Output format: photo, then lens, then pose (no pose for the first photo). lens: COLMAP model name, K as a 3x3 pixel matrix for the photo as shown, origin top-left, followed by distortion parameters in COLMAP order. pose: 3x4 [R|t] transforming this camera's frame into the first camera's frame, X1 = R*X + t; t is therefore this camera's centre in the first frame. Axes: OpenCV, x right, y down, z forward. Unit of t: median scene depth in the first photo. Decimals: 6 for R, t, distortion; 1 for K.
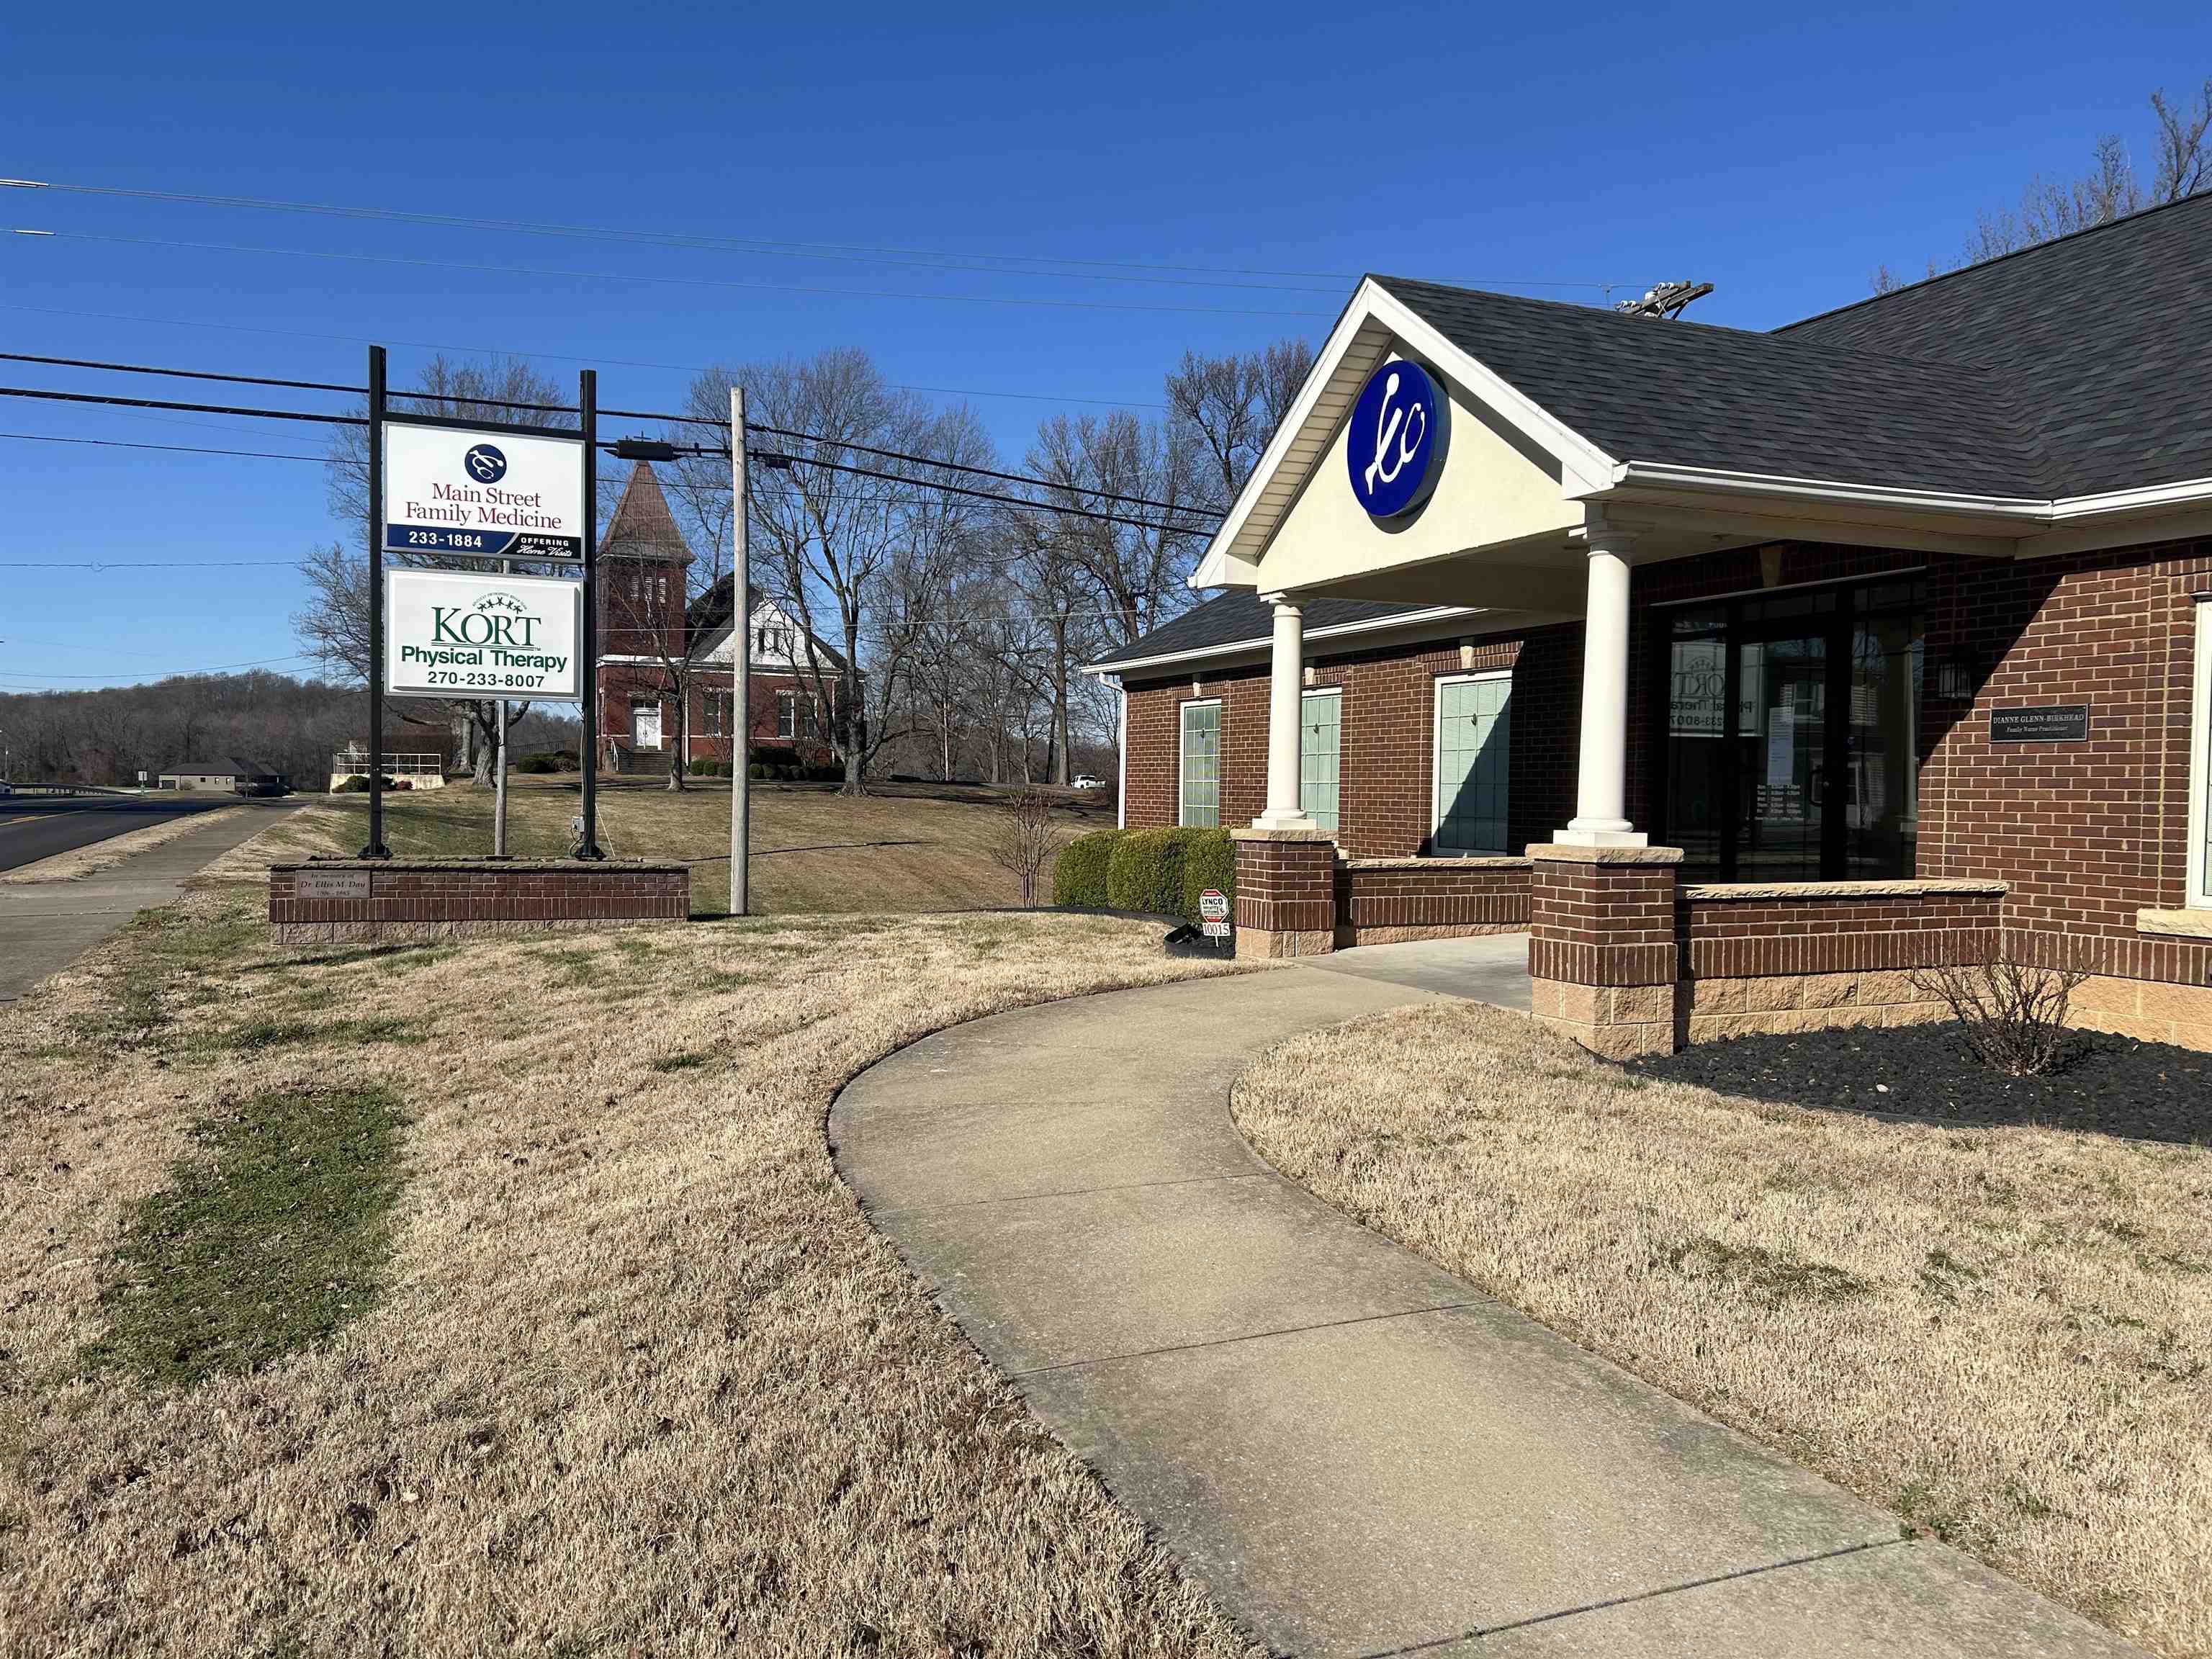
lens RADIAL K [[1695.4, 0, 1089.0], [0, 1695.4, 831.6], [0, 0, 1]] dist [0.029849, -0.027762]
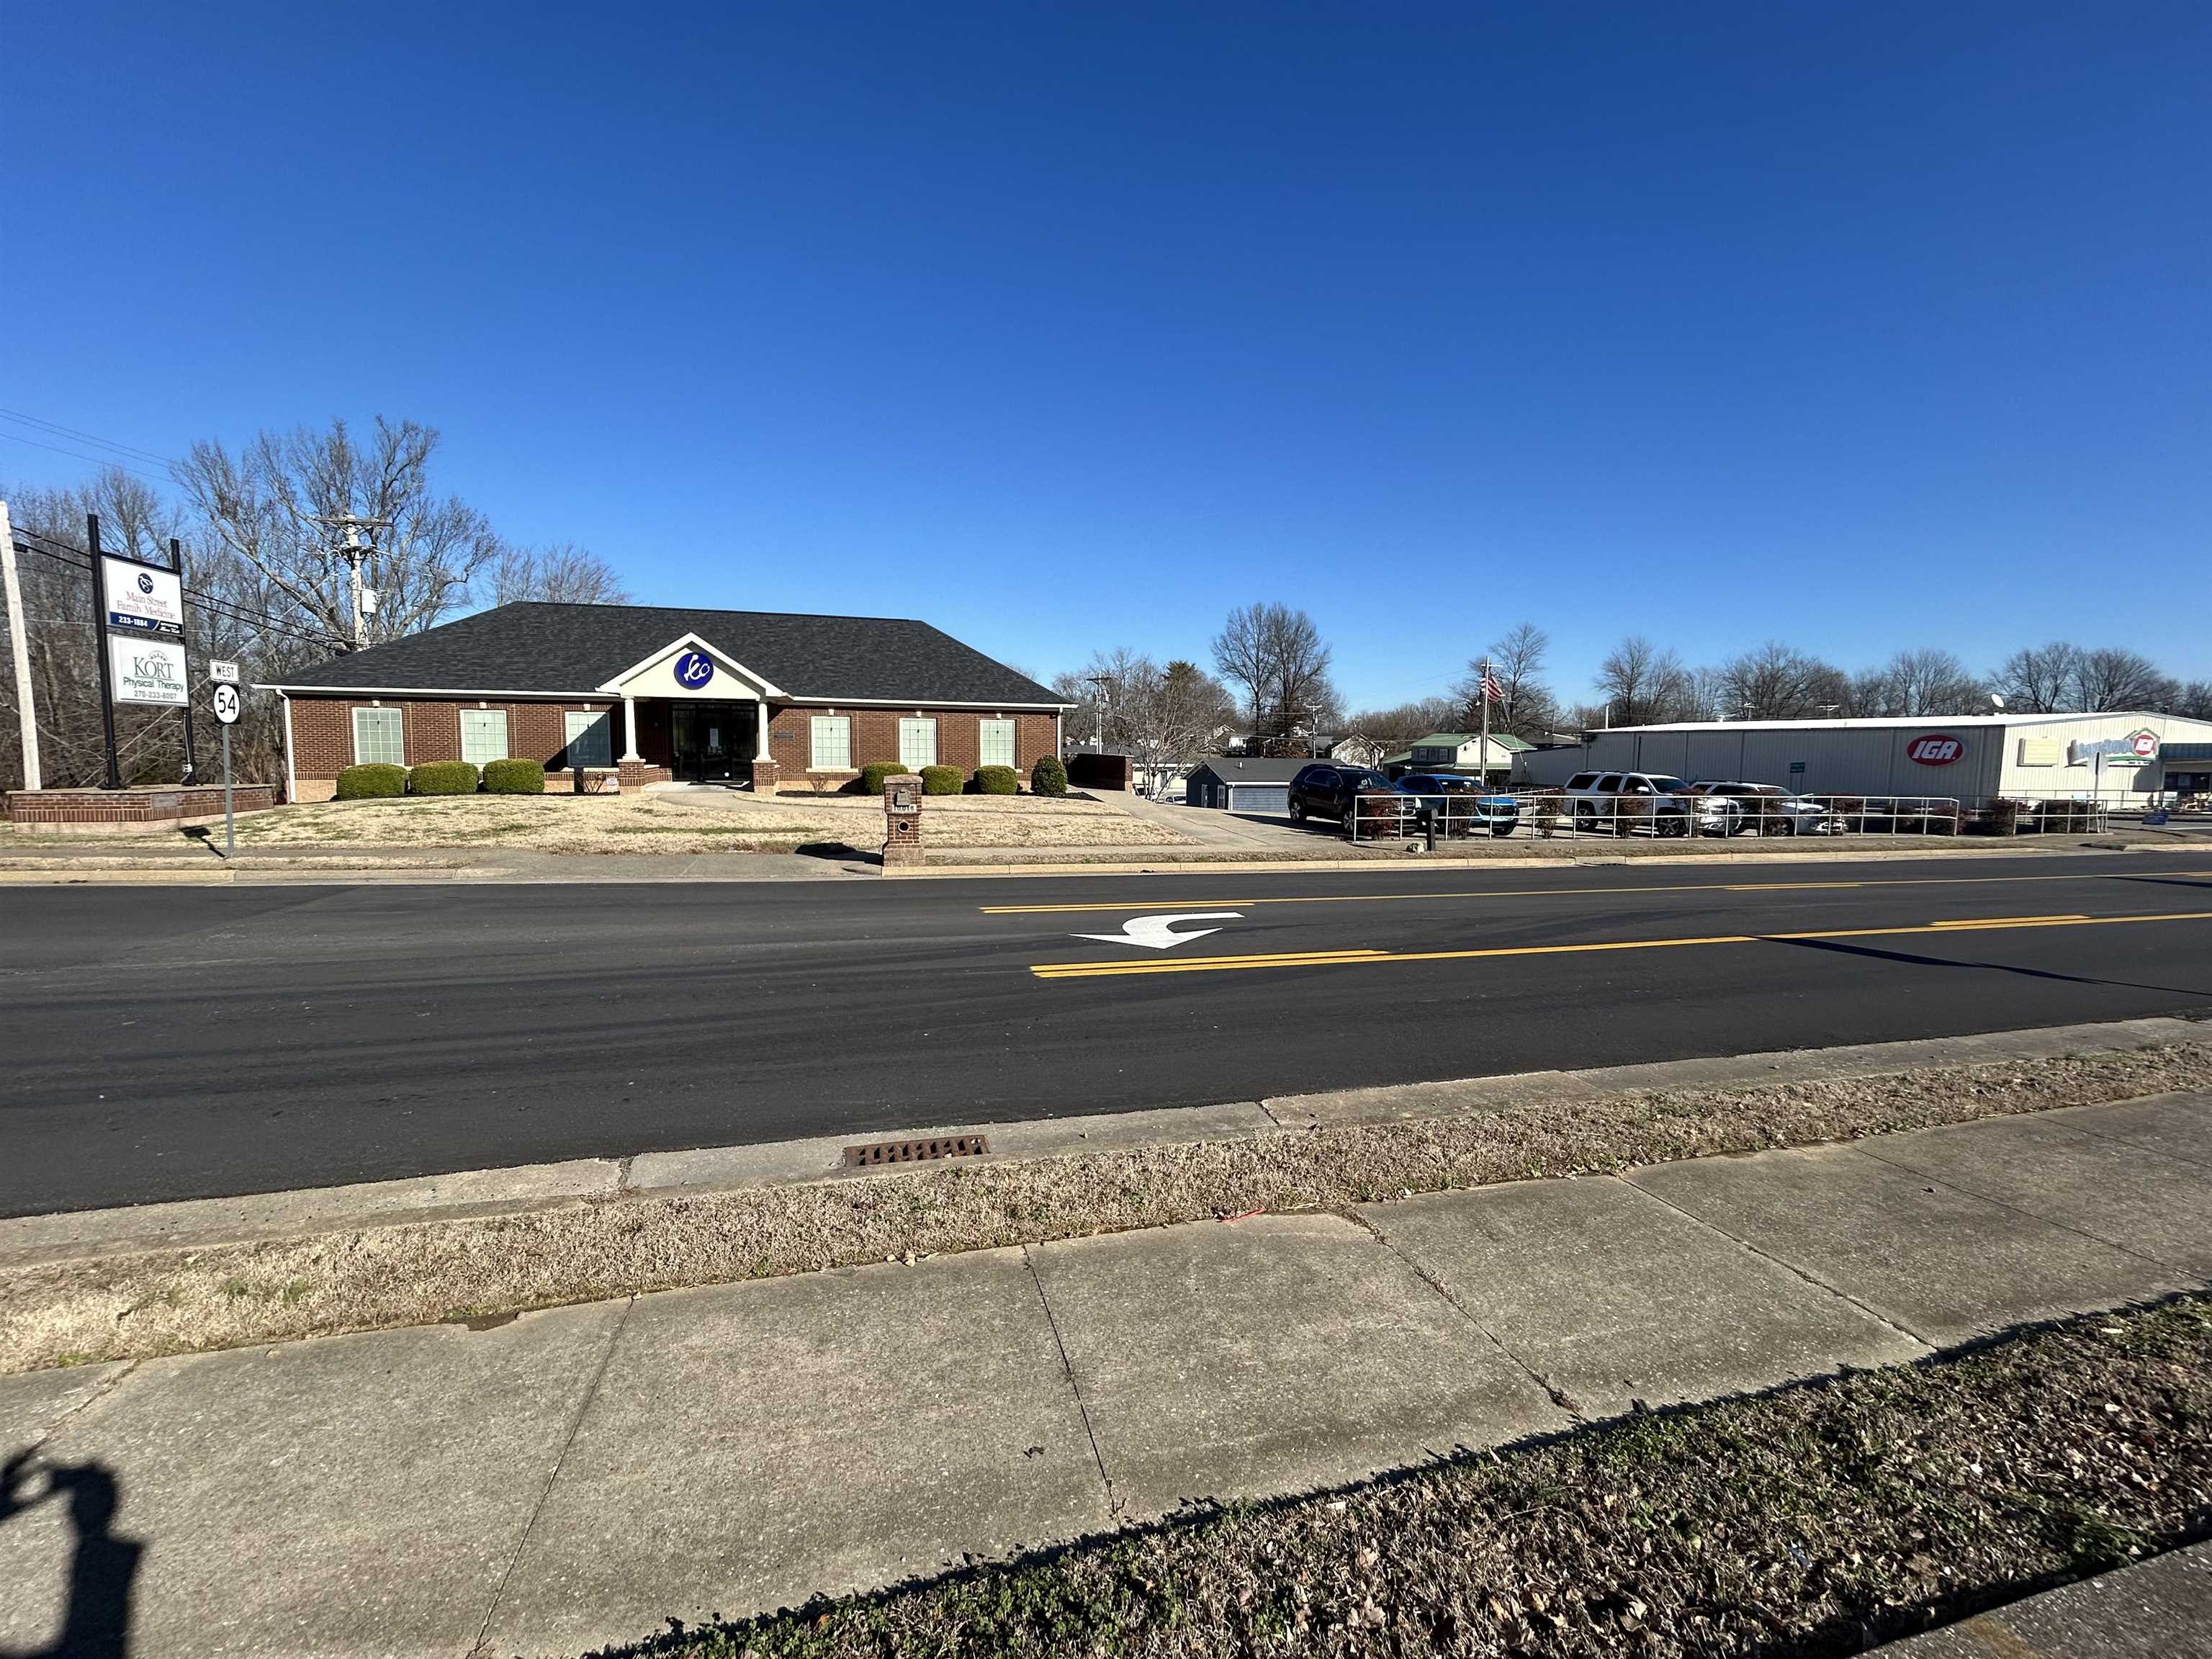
lens RADIAL K [[895.6, 0, 1103.7], [0, 895.6, 826.2], [0, 0, 1]] dist [-0.001745, 0.000210]
pose [[0.143872, -0.098856, 0.984646, -1.248325], [0.012879, 0.995101, 0.098024, -0.025790], [-0.989512, -0.001422, 0.144440, -0.240309]]
